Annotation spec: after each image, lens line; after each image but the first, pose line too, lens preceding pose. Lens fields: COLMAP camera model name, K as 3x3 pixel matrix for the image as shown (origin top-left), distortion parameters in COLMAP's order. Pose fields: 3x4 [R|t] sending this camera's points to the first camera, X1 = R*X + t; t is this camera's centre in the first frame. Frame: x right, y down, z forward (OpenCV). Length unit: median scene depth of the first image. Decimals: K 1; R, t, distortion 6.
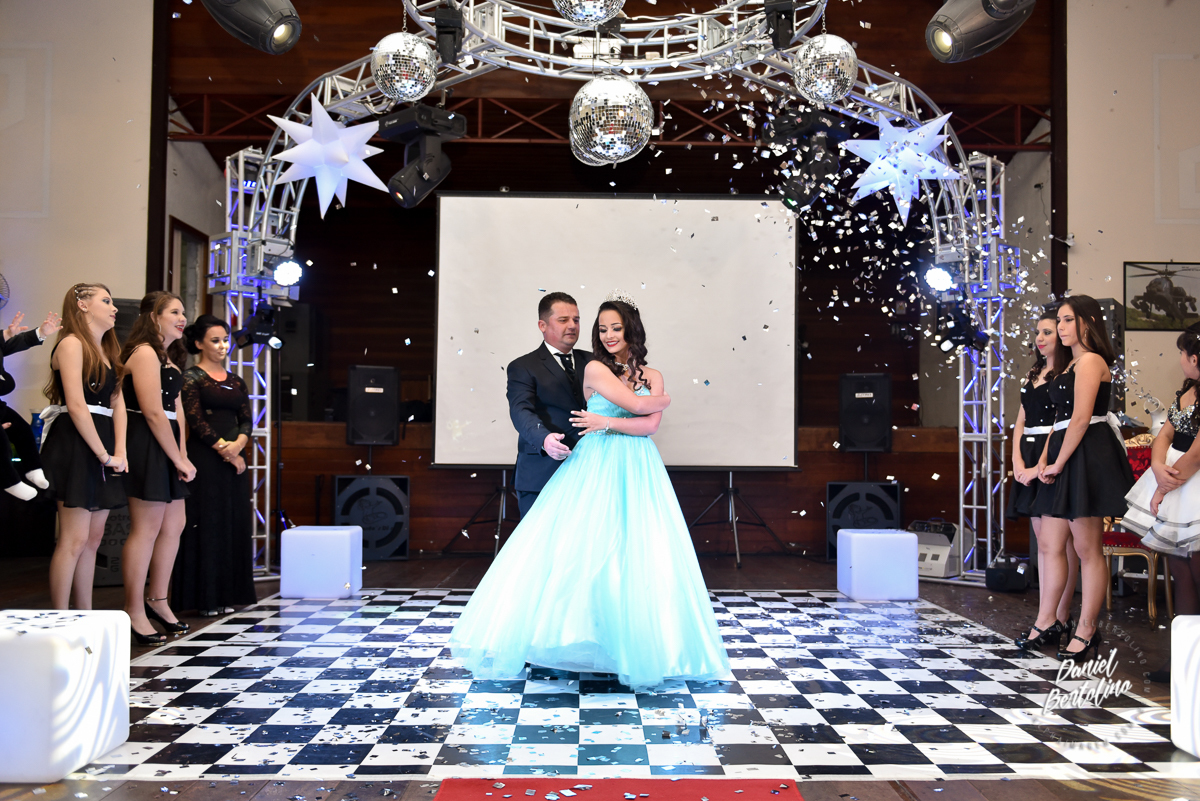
lens RADIAL K [[965.4, 0, 613.7], [0, 965.4, 427.0], [0, 0, 1]] dist [-0.028174, 0.013089]
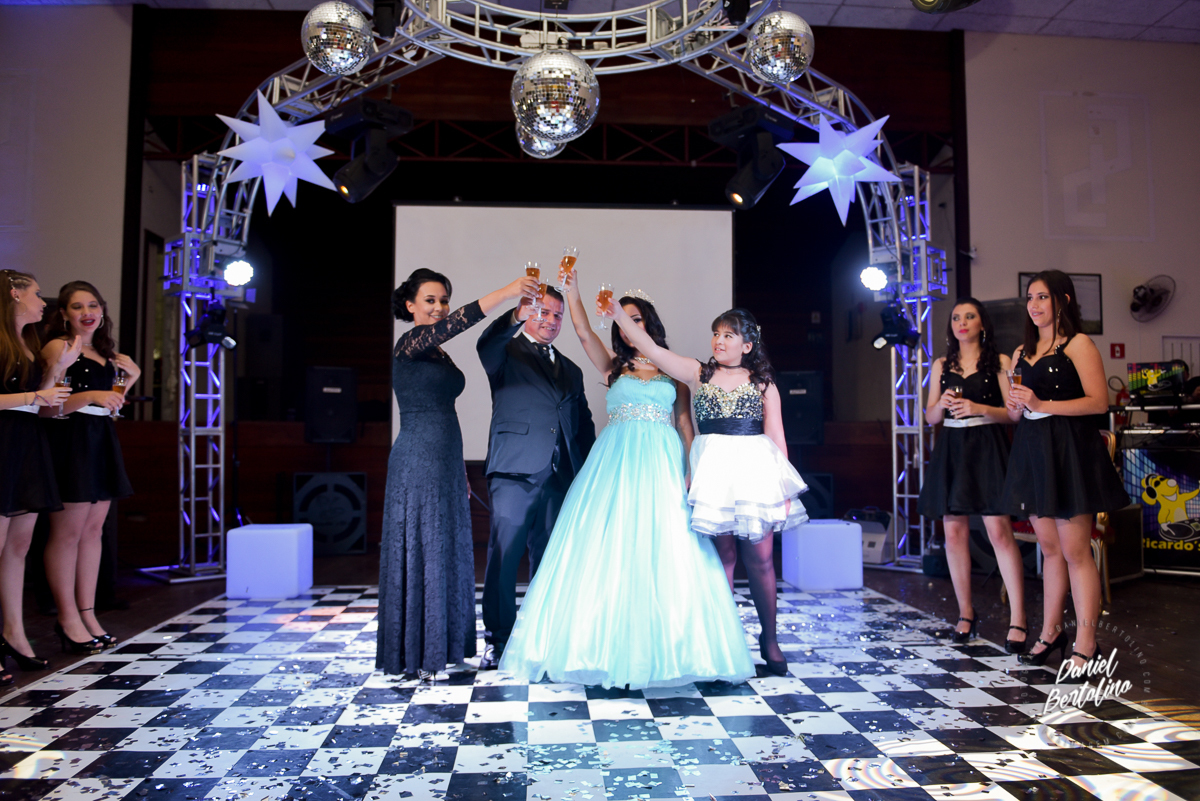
lens RADIAL K [[843.8, 0, 610.3], [0, 843.8, 408.4], [0, 0, 1]] dist [-0.056430, 0.004803]
pose [[0.998357, -0.007818, 0.056768, -0.000926], [0.008977, 0.999756, -0.020181, 0.003111], [-0.056596, 0.020657, 0.998183, 0.111032]]
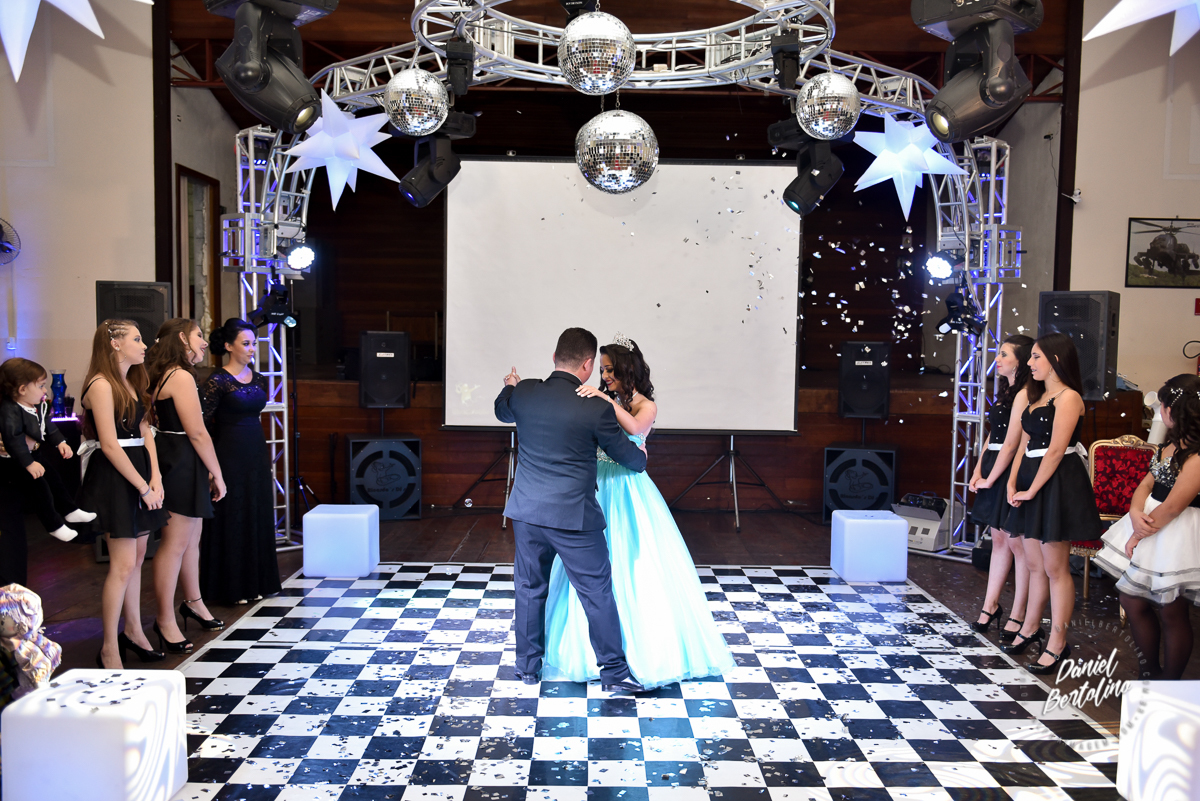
lens RADIAL K [[958.1, 0, 614.6], [0, 958.1, 437.9], [0, 0, 1]] dist [-0.012250, -0.015092]
pose [[0.999974, 0.006514, -0.003018, -0.001605], [-0.006173, 0.994810, 0.101565, -0.075247], [0.003664, -0.101543, 0.994824, -0.027955]]
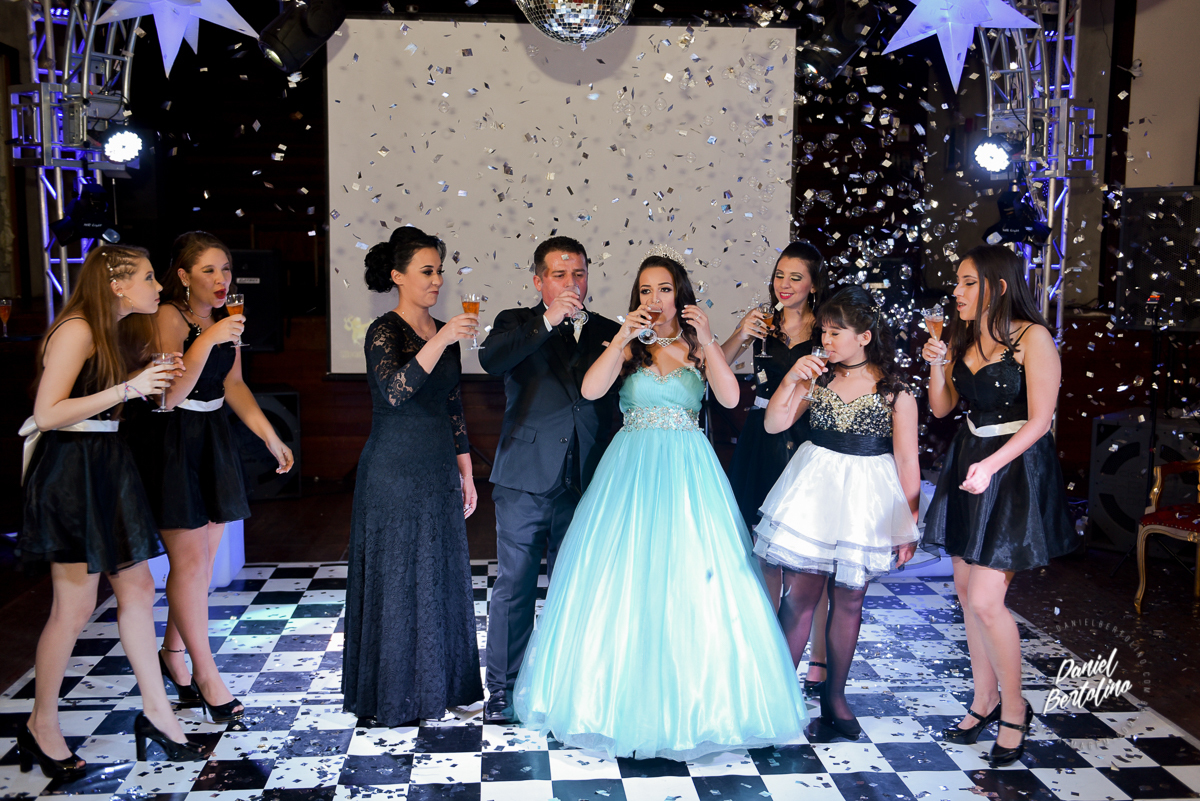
lens RADIAL K [[1162.4, 0, 603.8], [0, 1162.4, 417.4], [0, 0, 1]] dist [0.016155, 0.000000]
pose [[0.998555, -0.008901, 0.053002, -0.021580], [0.001710, 0.990953, 0.134196, -0.073943], [-0.053717, -0.133912, 0.989536, 0.072058]]
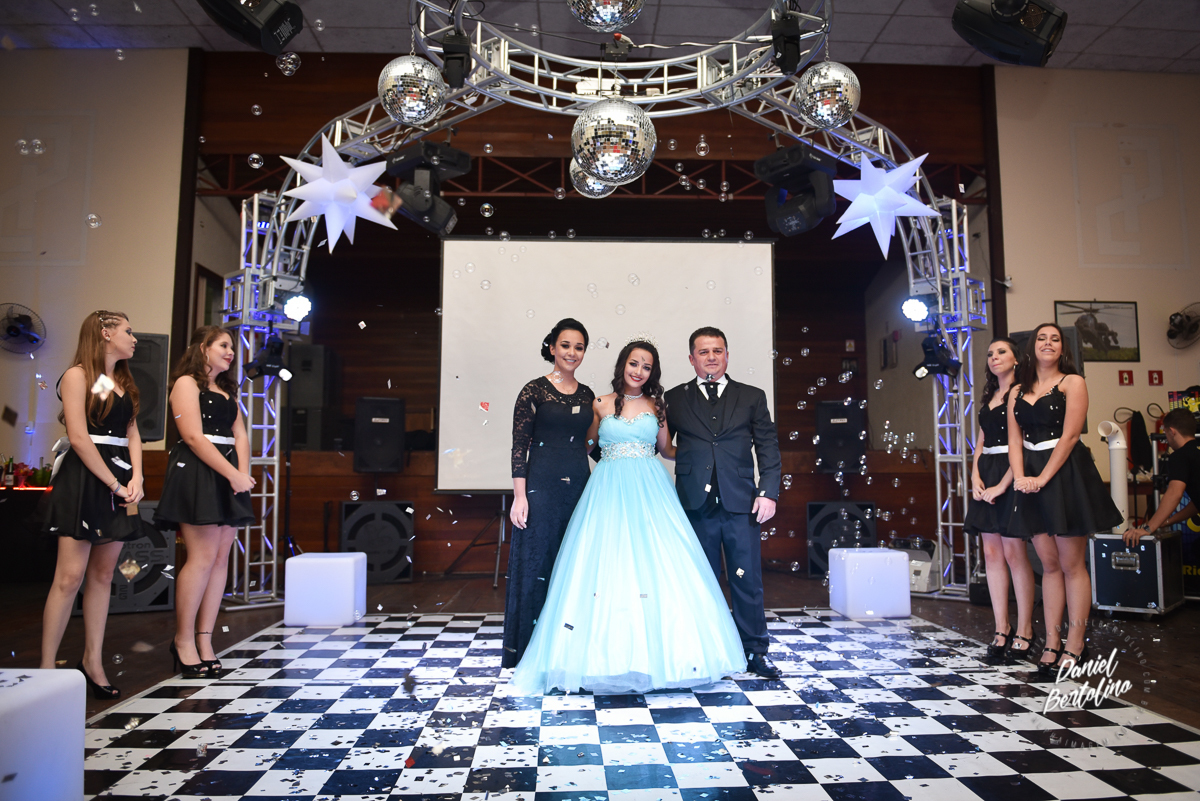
lens RADIAL K [[843.8, 0, 625.4], [0, 843.8, 392.6], [0, 0, 1]] dist [-0.056430, 0.004803]
pose [[0.999248, -0.008141, 0.037907, -0.019493], [0.010872, 0.997316, -0.072412, 0.001505], [-0.037216, 0.072770, 0.996654, 0.093050]]
